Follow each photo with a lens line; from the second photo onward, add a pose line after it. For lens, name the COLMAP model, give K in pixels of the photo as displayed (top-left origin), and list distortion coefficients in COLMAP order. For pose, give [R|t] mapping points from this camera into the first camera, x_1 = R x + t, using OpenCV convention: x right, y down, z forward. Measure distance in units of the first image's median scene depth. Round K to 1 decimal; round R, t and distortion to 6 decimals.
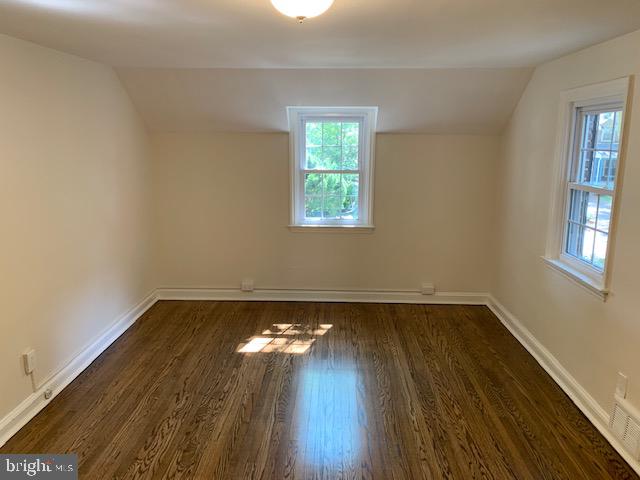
lens RADIAL K [[496.1, 0, 320.1], [0, 496.1, 239.5], [0, 0, 1]] dist [0.007470, 0.007664]
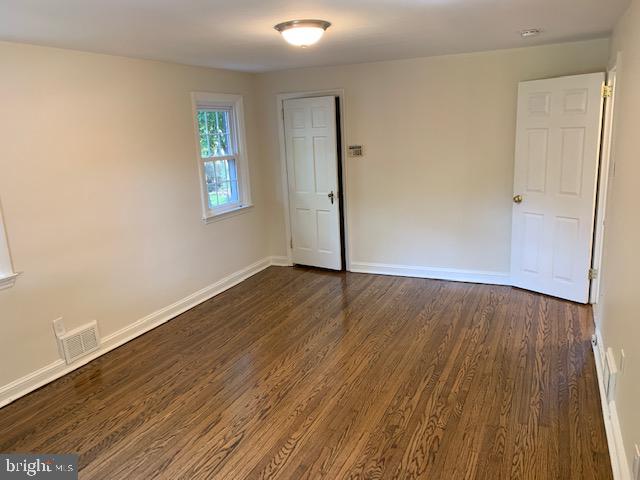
lens RADIAL K [[496.1, 0, 319.2], [0, 496.1, 240.2], [0, 0, 1]] dist [0.007470, 0.007664]
pose [[-0.917948, -0.044624, 0.394184, -0.478416], [0.125215, 0.910265, 0.394638, -0.316720], [-0.376422, 0.411615, -0.829988, 1.642002]]
